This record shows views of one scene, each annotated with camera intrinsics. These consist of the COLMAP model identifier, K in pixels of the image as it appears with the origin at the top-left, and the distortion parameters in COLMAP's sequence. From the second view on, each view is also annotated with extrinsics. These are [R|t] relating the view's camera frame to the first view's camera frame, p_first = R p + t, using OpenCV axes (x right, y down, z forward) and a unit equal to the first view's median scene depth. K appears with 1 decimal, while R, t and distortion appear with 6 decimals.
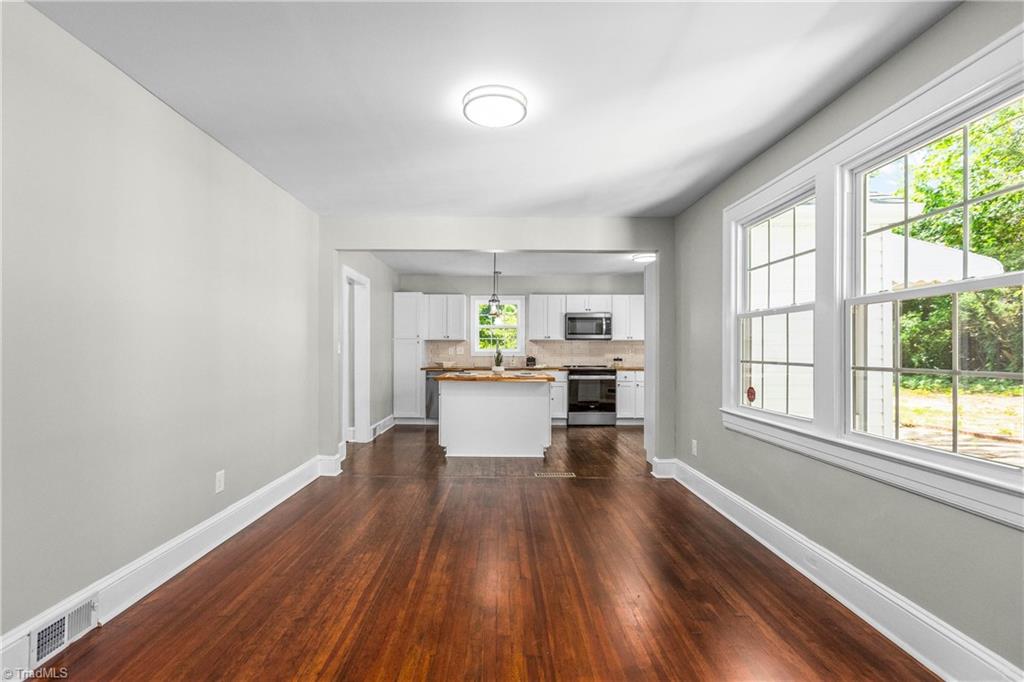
lens RADIAL K [[463.5, 0, 511.7], [0, 463.5, 349.0], [0, 0, 1]] dist [-0.000207, 0.000037]
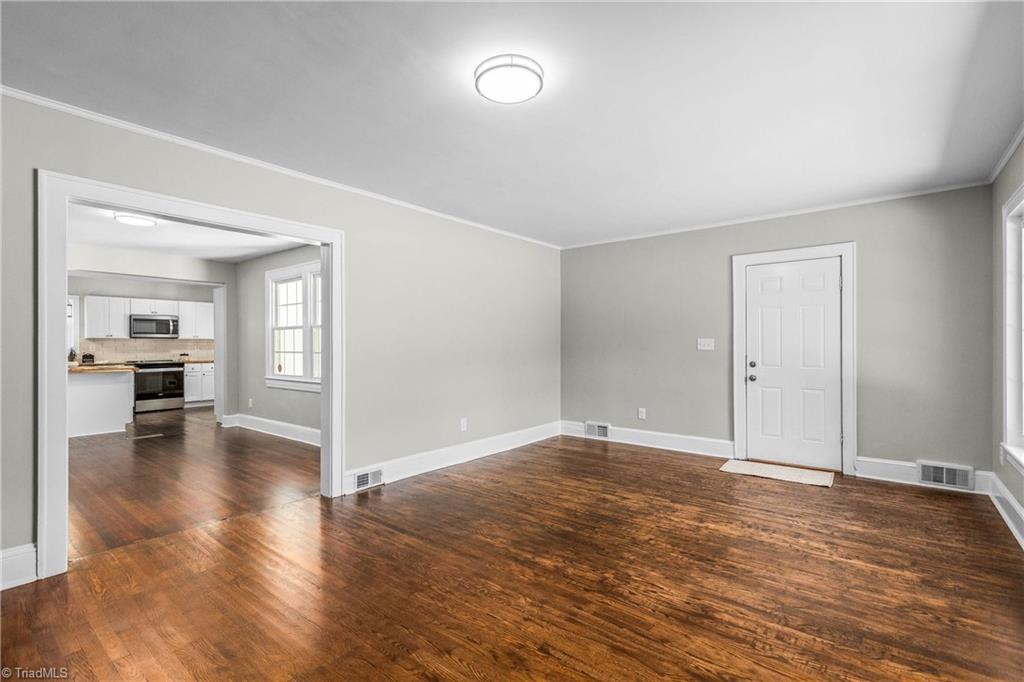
lens RADIAL K [[463.5, 0, 507.6], [0, 463.5, 347.2], [0, 0, 1]] dist [-0.000207, 0.000037]
pose [[0.640554, -0.011860, 0.767822, -0.165400], [0.007724, 0.999930, 0.009001, -0.001016], [-0.767875, 0.000165, 0.640600, -0.441444]]
